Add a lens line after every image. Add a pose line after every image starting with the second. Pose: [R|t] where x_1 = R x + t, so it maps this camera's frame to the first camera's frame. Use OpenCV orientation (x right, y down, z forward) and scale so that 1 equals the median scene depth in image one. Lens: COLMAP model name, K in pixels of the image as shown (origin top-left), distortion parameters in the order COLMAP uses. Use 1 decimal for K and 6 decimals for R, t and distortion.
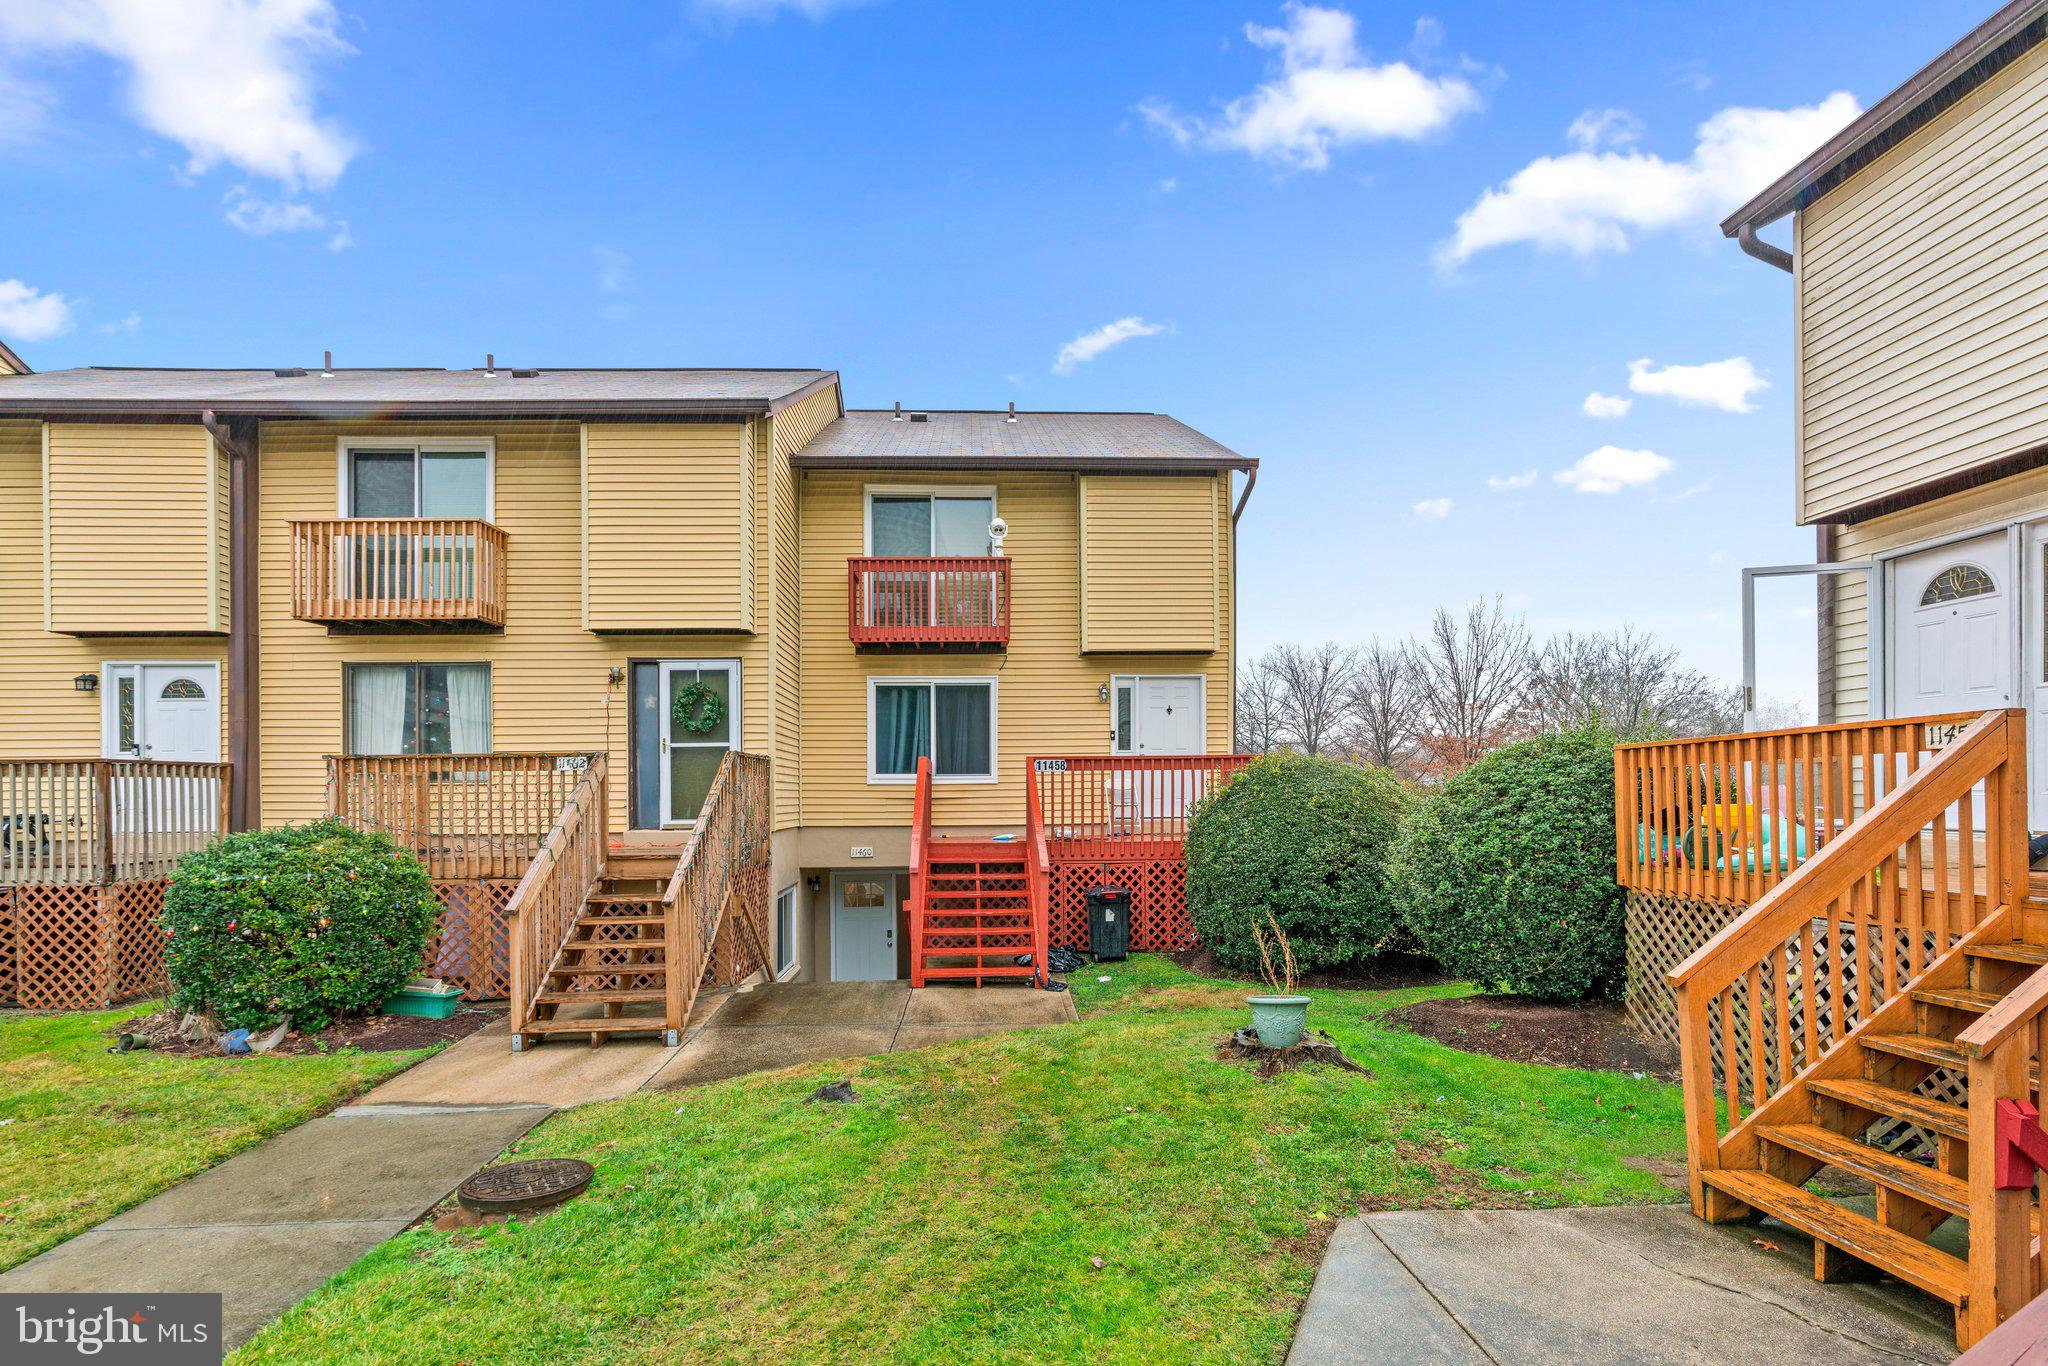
lens RADIAL K [[928.4, 0, 1019.6], [0, 928.4, 701.2], [0, 0, 1]] dist [-0.003087, -0.000033]
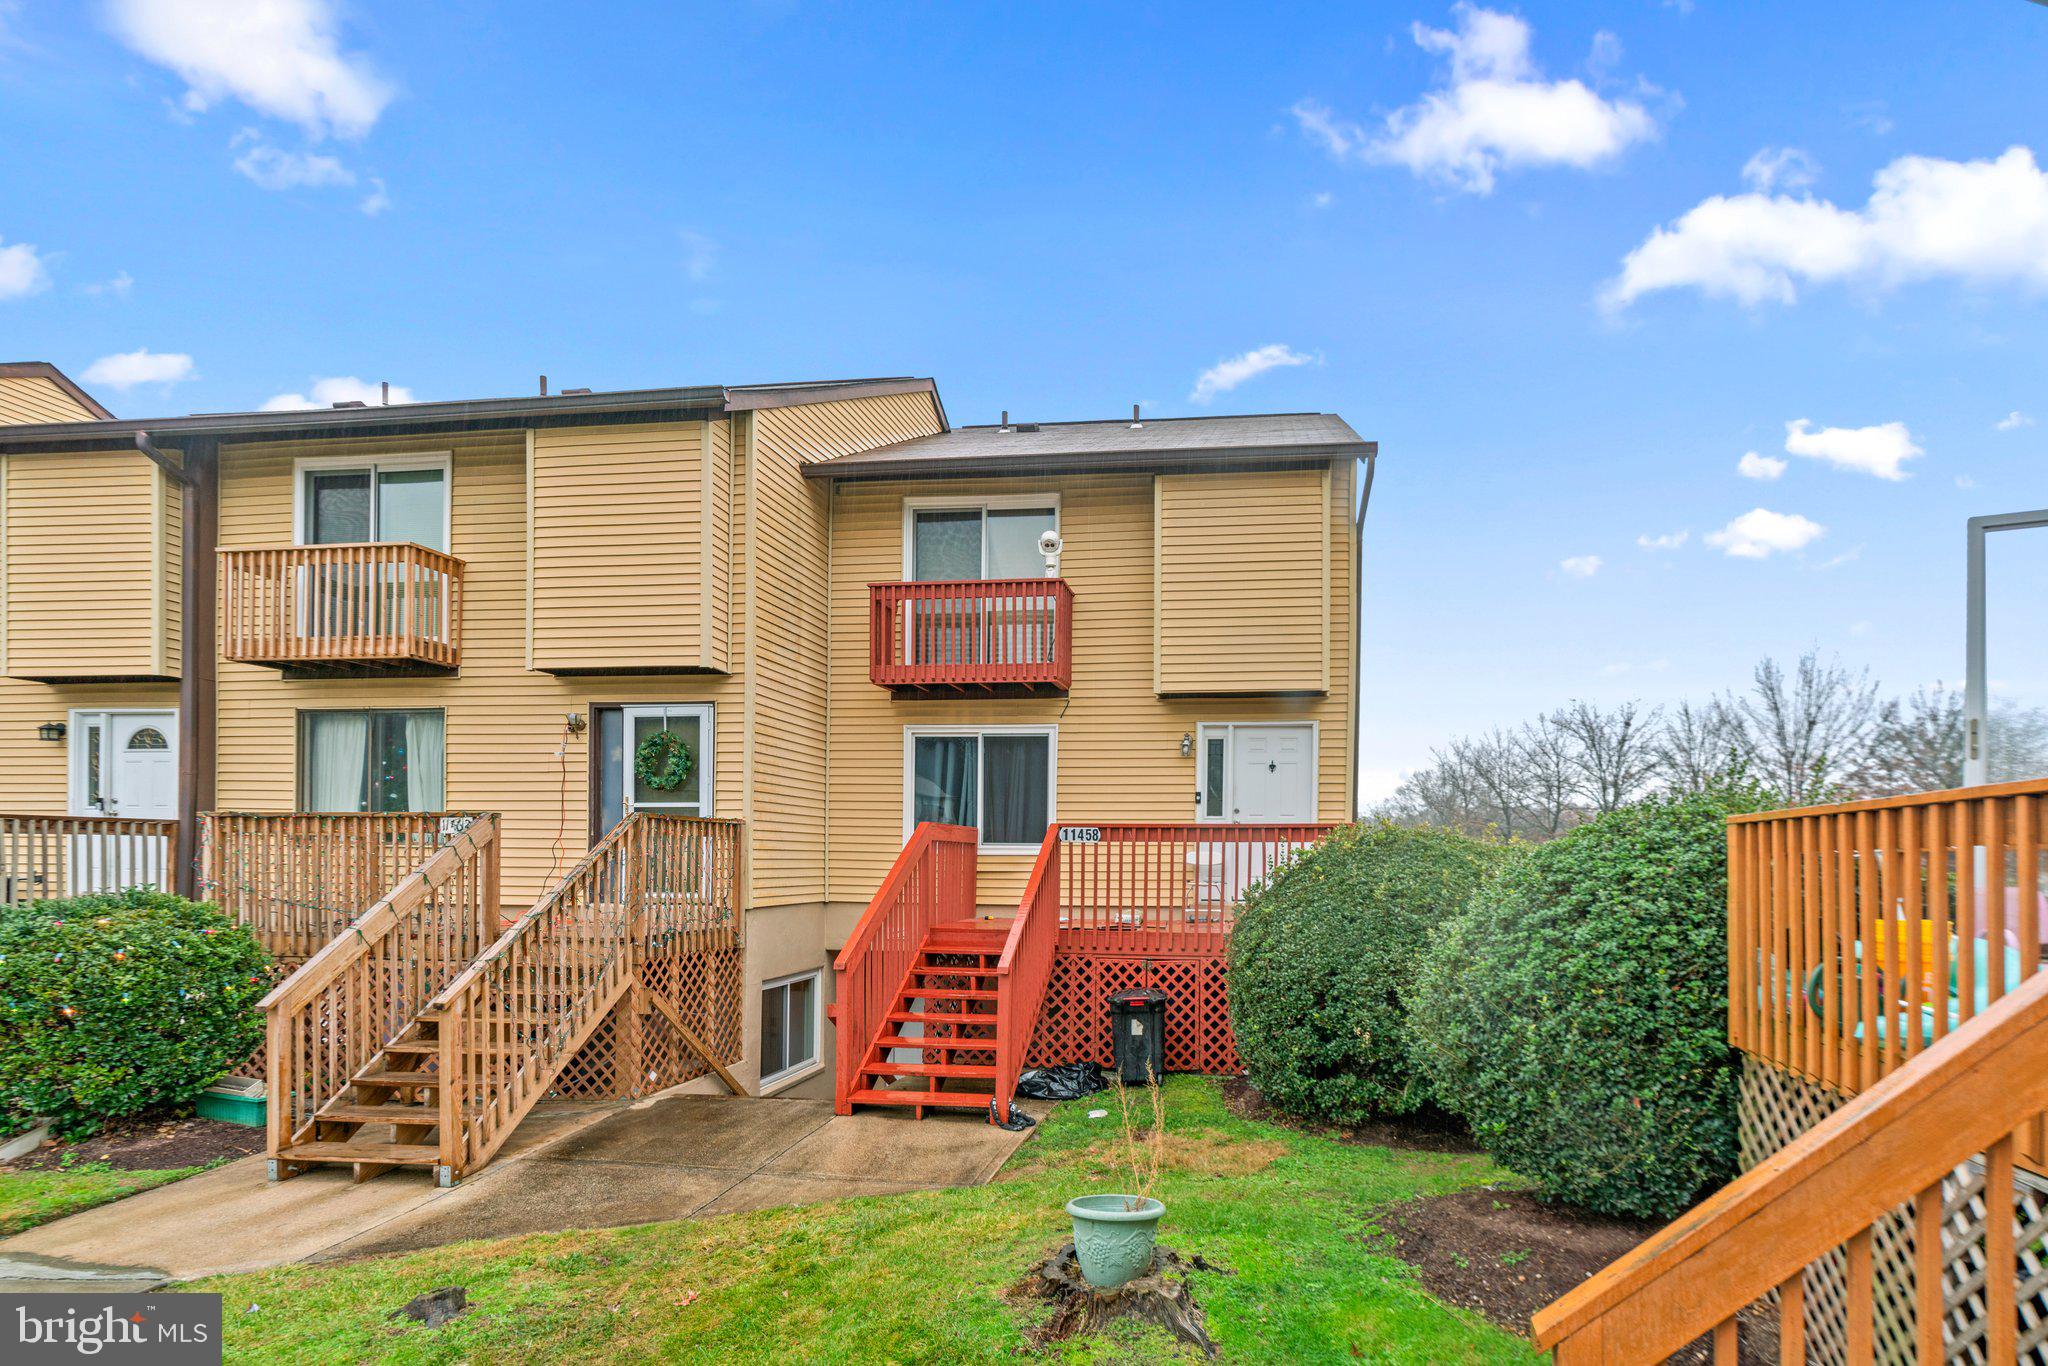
lens RADIAL K [[995.1, 0, 1111.3], [0, 995.1, 779.0], [0, 0, 1]] dist [0.004681, 0.000027]
pose [[0.987156, 0.005418, -0.159670, 0.203126], [-0.002503, 0.999827, 0.018450, 0.005644], [0.159742, -0.017814, 0.986998, 0.166608]]
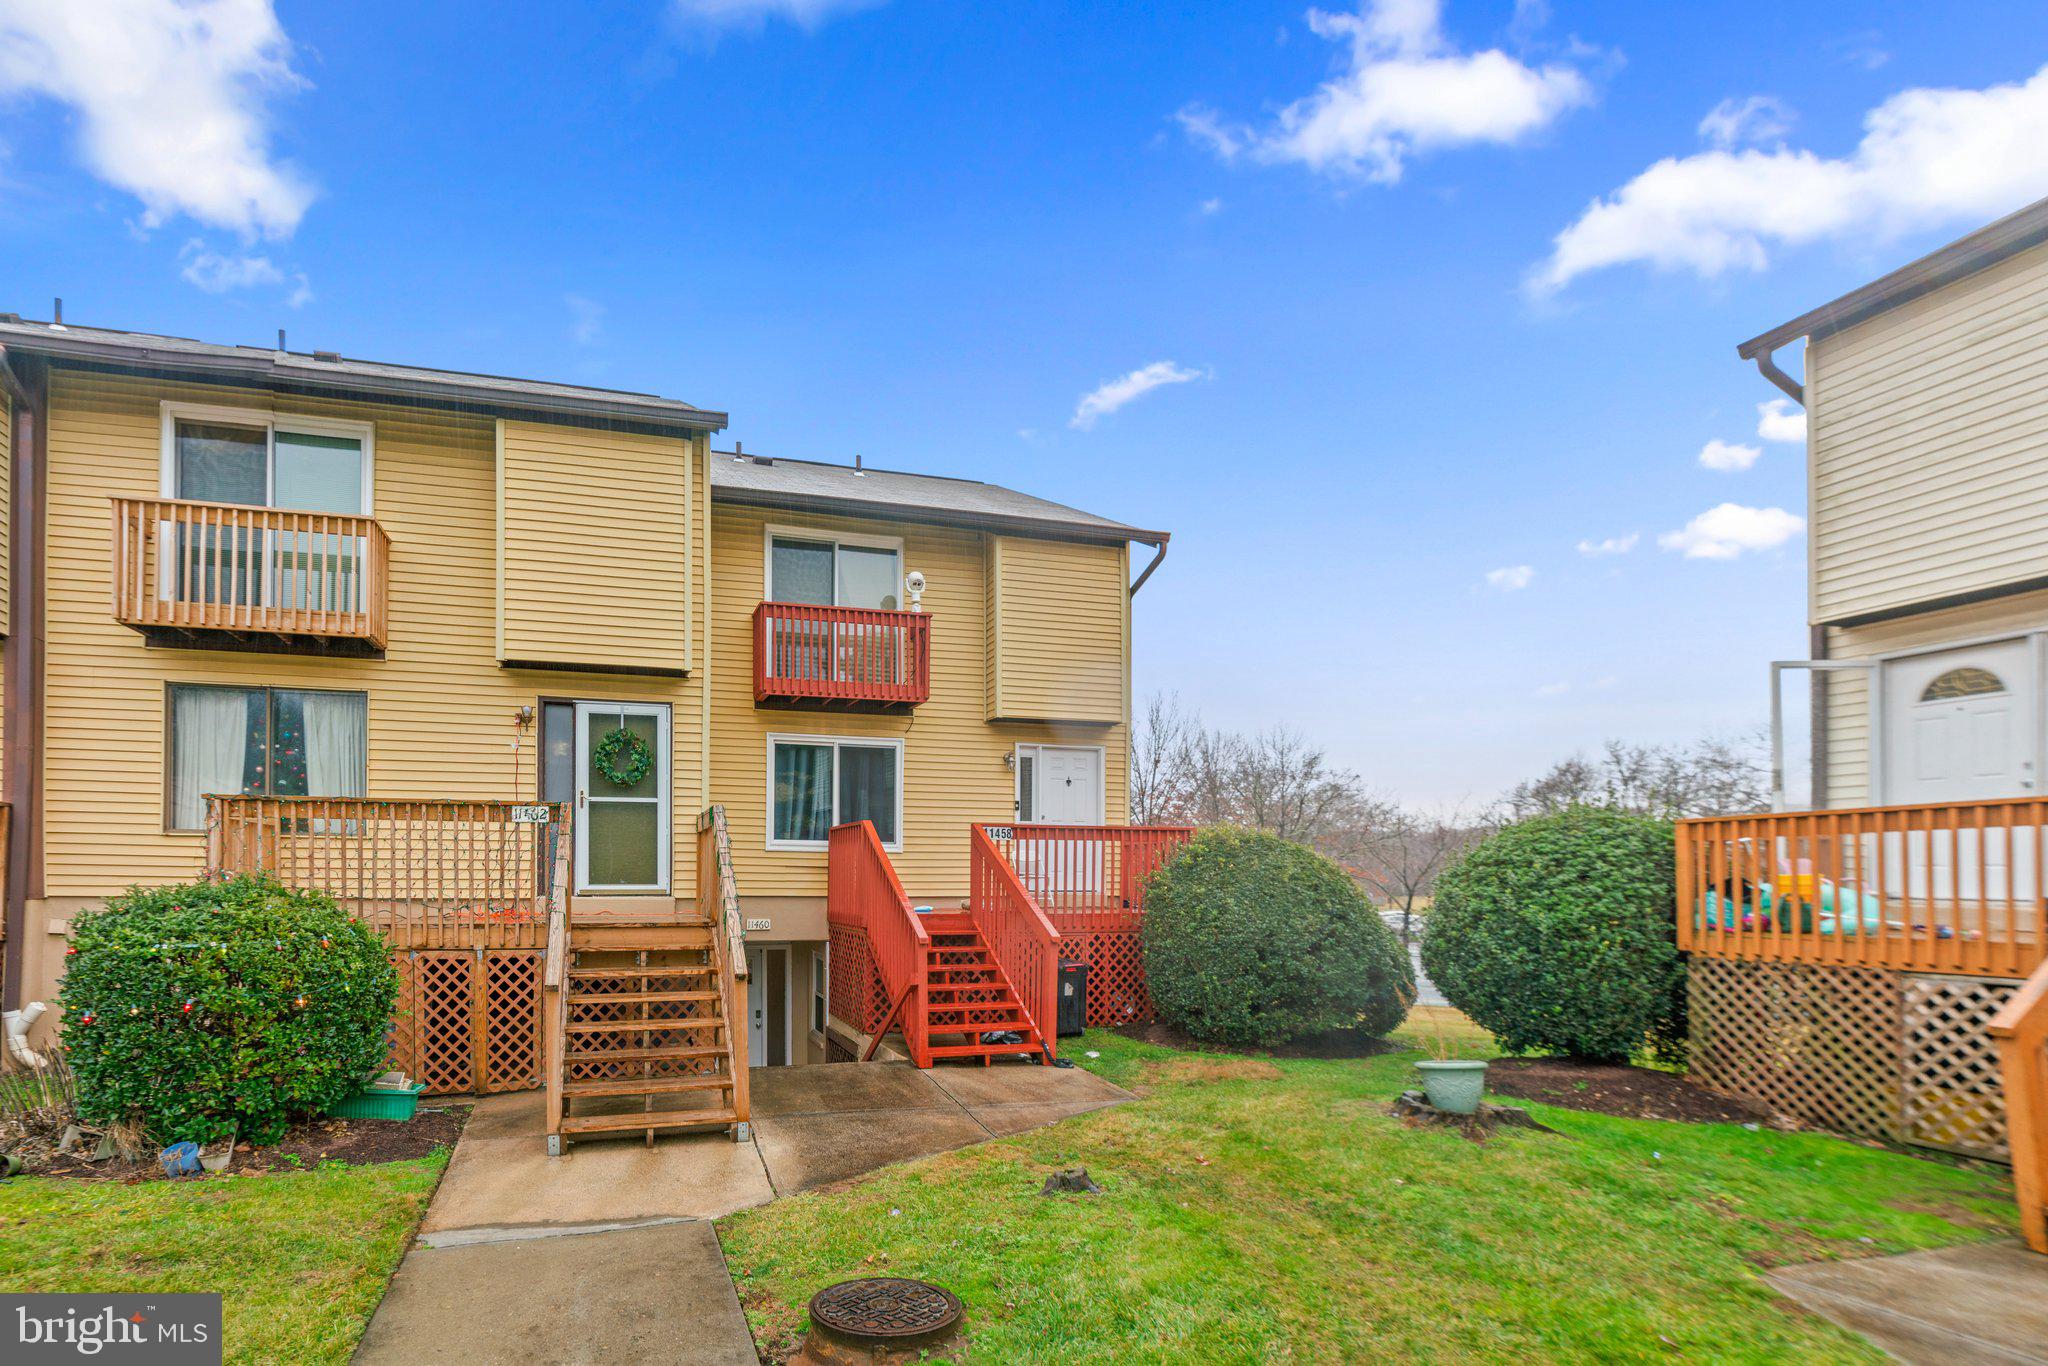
lens RADIAL K [[945.5, 0, 906.6], [0, 945.5, 781.1], [0, 0, 1]] dist [-0.003687, -0.000025]
pose [[0.977992, 0.035245, 0.205643, -0.267080], [-0.035282, 0.999371, -0.003486, 0.023263], [-0.205637, -0.003846, 0.978621, 0.072831]]
